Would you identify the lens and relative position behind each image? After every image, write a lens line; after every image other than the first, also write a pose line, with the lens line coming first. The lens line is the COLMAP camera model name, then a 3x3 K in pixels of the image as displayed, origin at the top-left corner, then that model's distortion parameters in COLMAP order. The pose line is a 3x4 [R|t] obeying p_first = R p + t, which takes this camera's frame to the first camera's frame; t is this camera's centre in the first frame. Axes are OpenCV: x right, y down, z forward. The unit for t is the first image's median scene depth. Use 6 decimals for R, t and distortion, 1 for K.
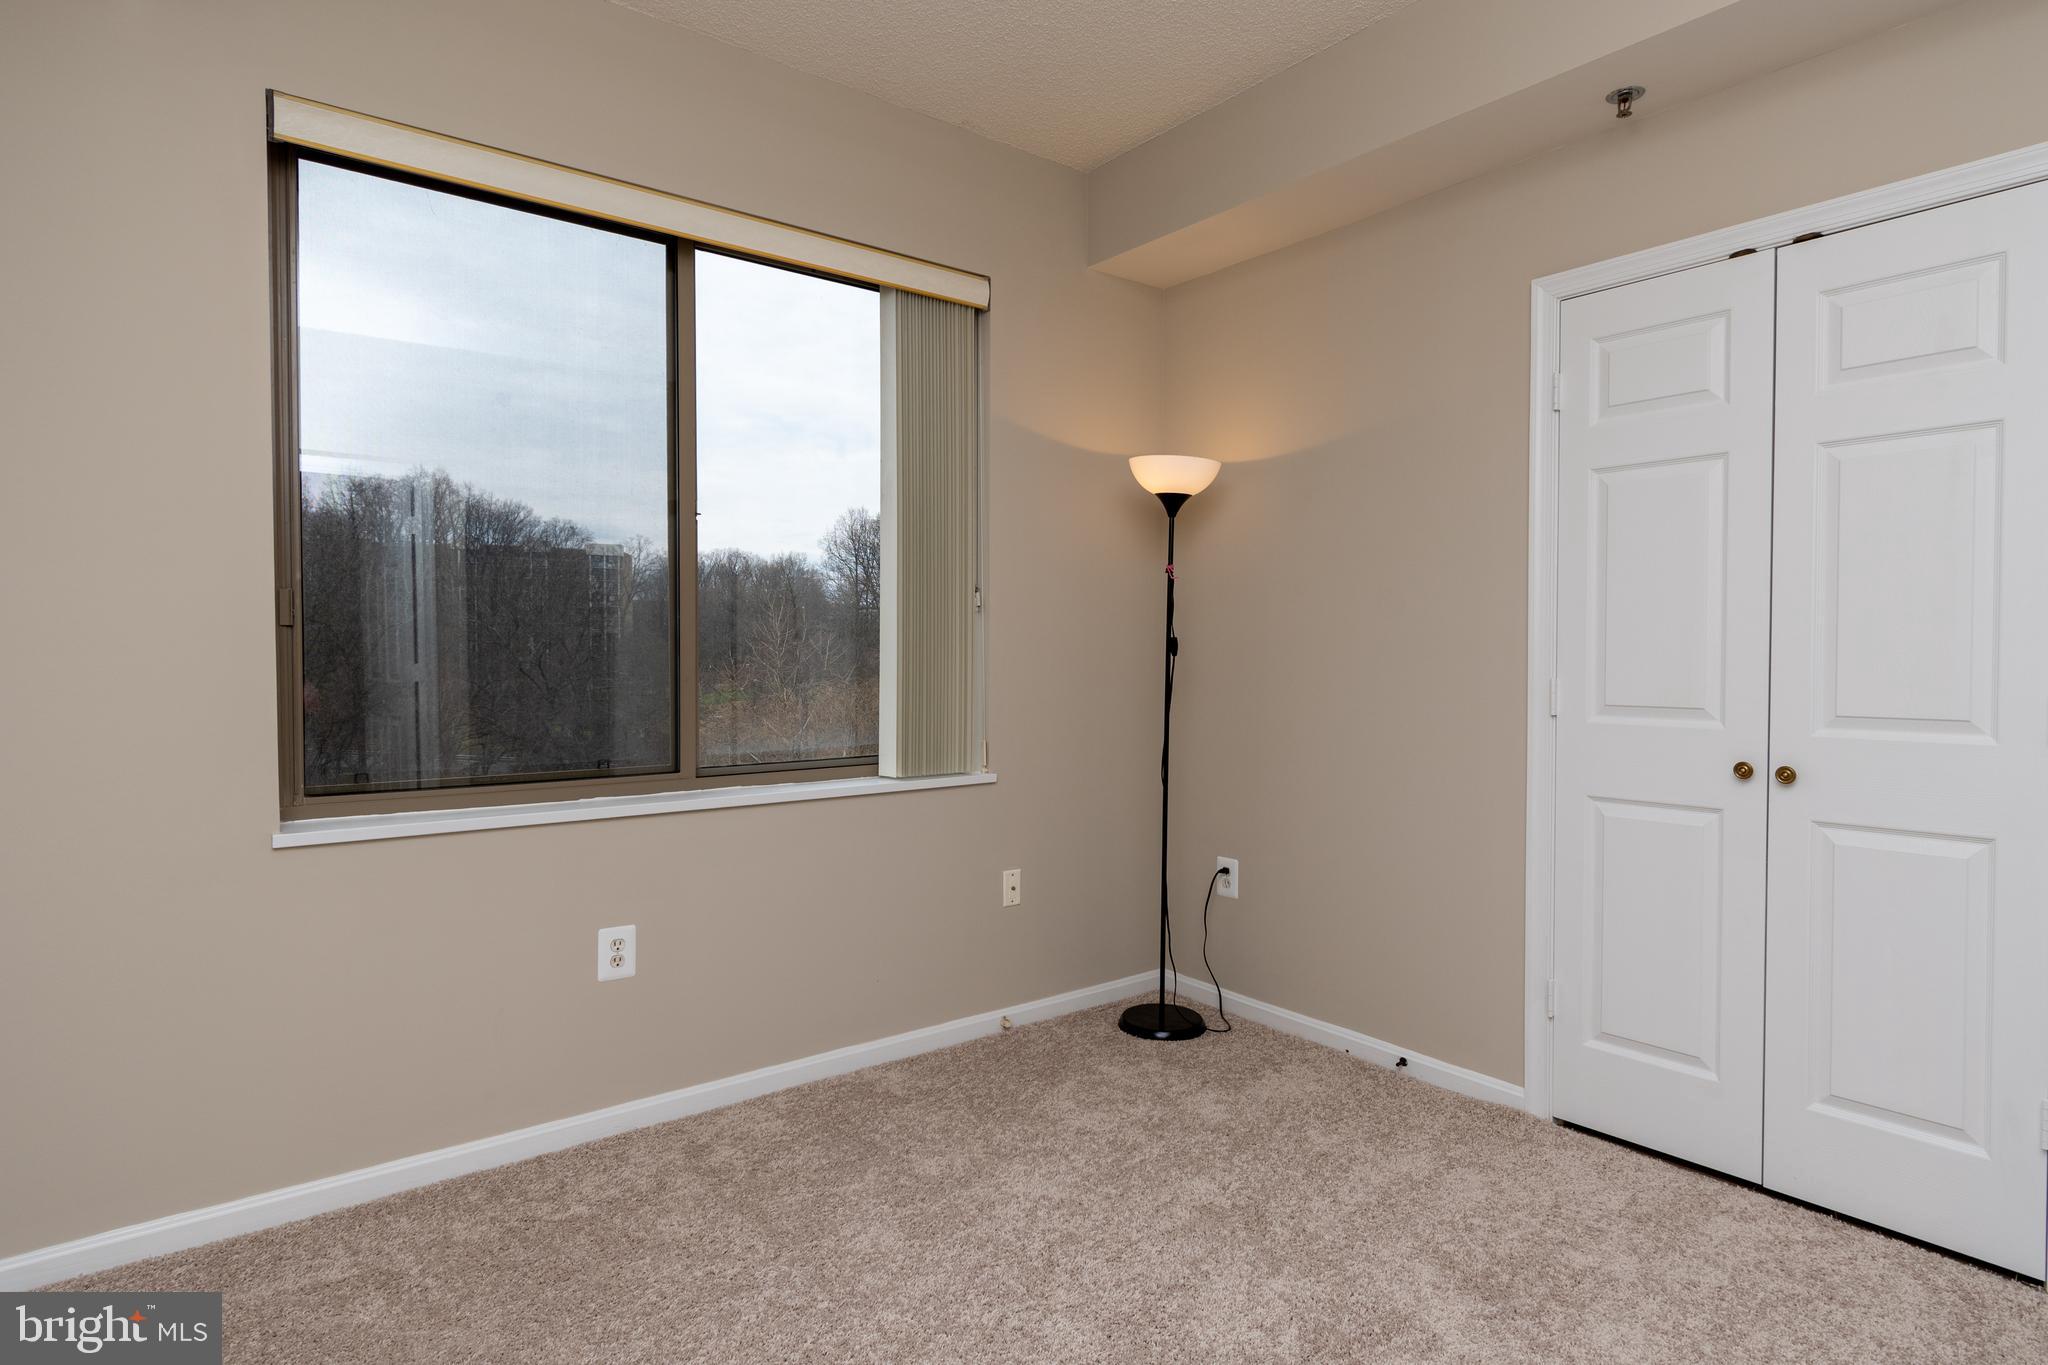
lens RADIAL K [[1139.7, 0, 1025.3], [0, 1139.7, 667.2], [0, 0, 1]] dist [0.007536, 0.000231]
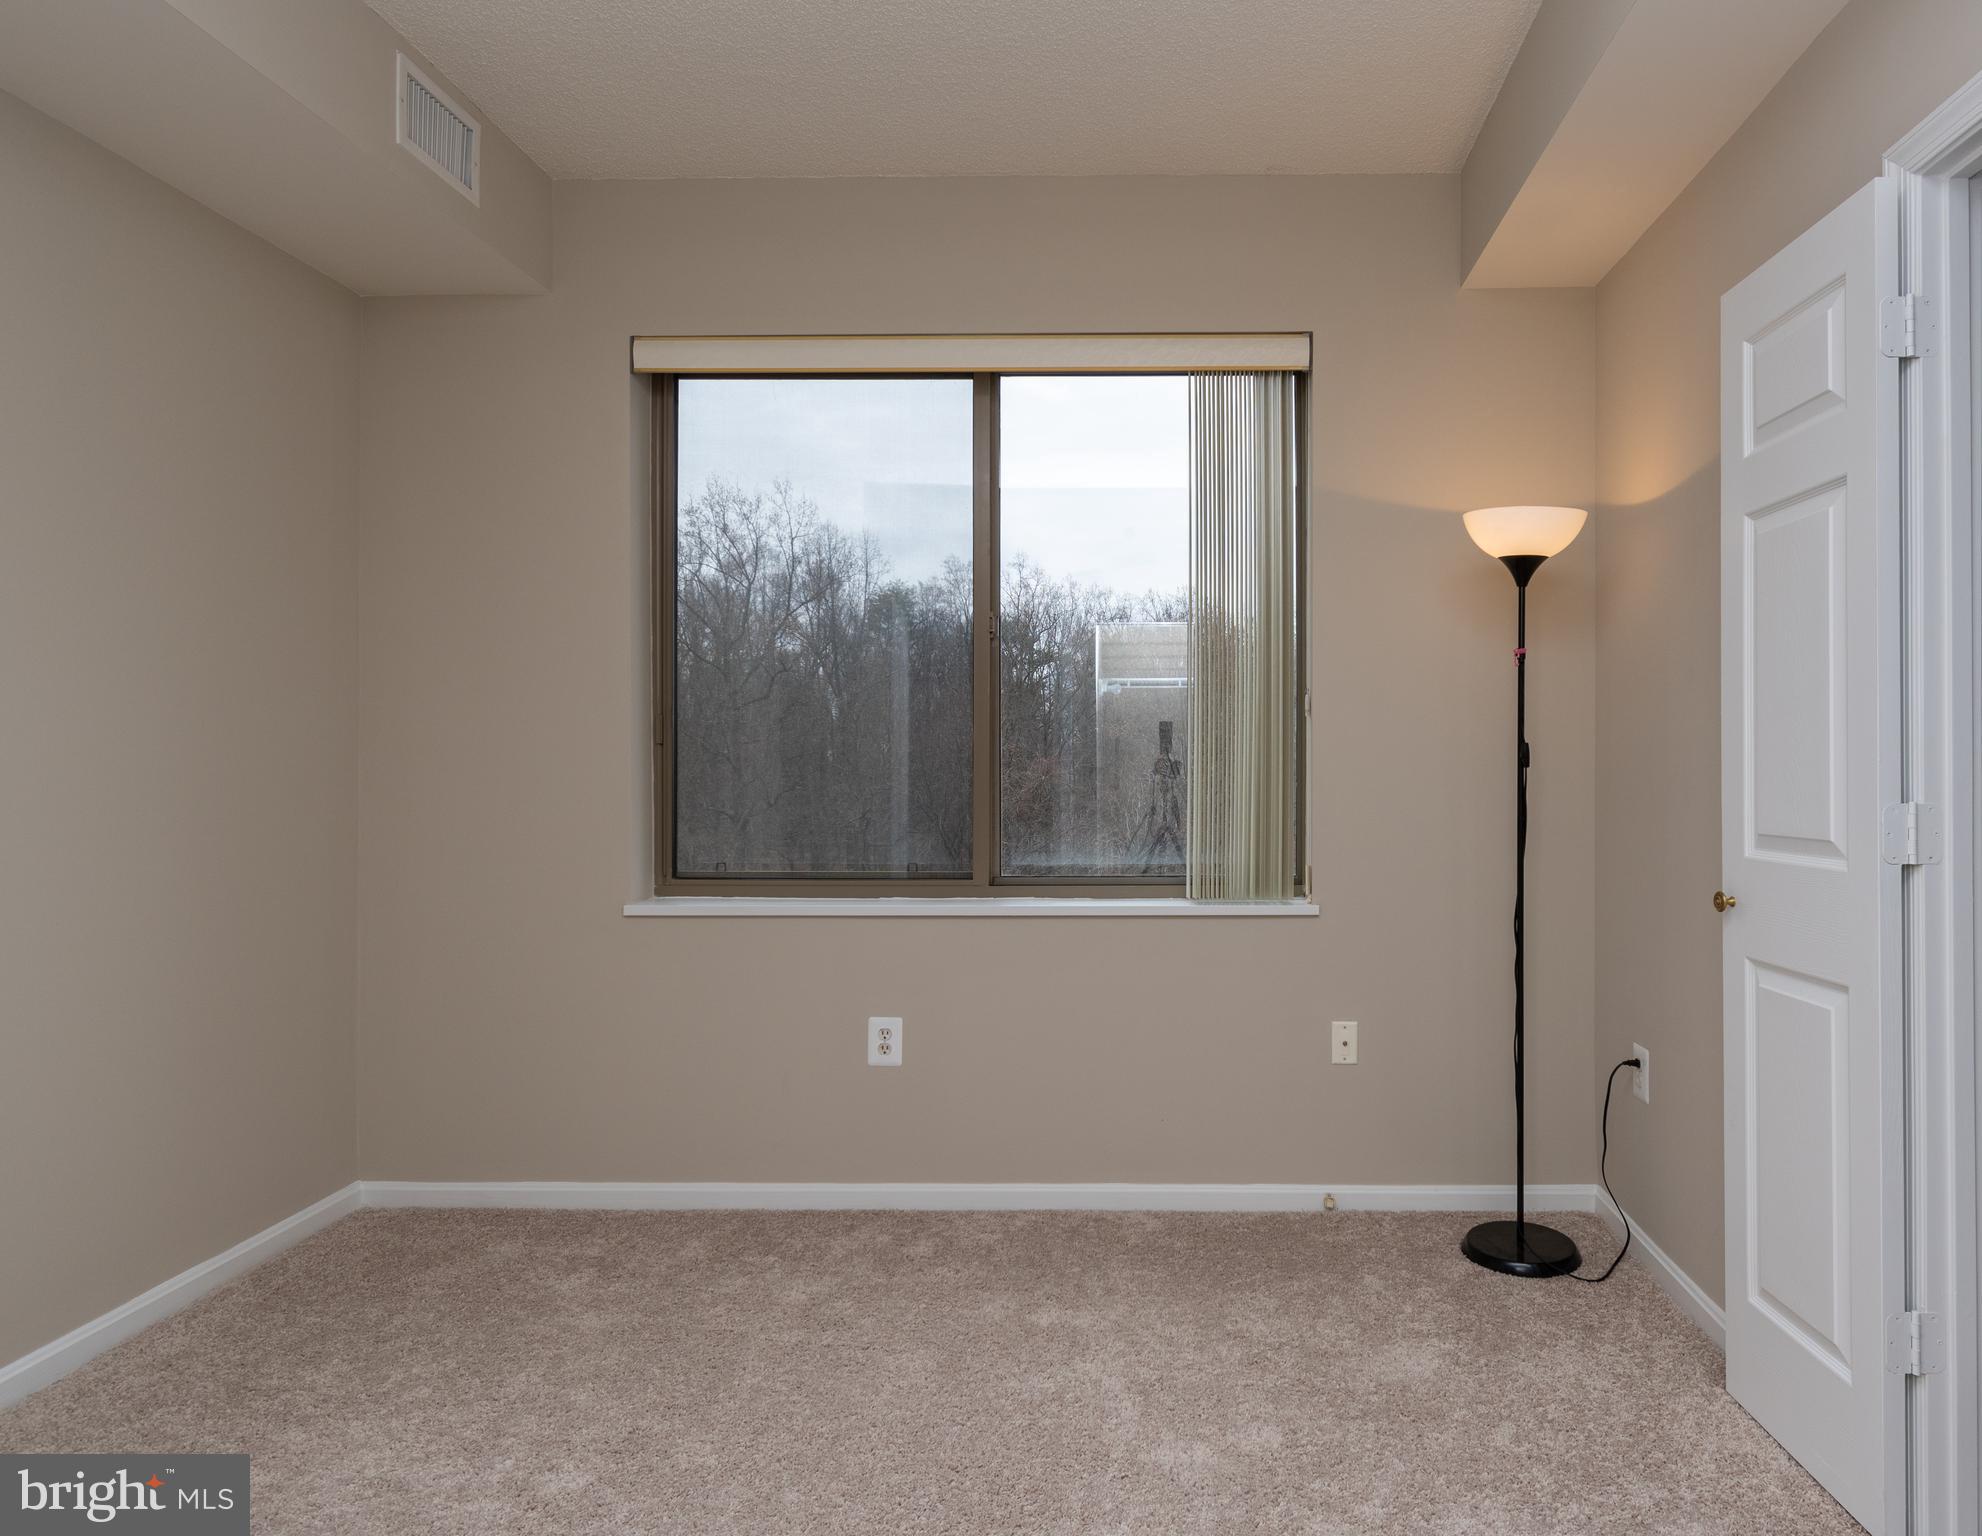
lens RADIAL K [[1206.0, 0, 1016.3], [0, 1206.0, 742.4], [0, 0, 1]] dist [0.006987, 0.002430]
pose [[0.766109, -0.014593, -0.642545, 0.390237], [-0.006849, 0.999500, -0.030866, 0.000973], [0.642674, 0.028048, 0.765626, 0.159310]]
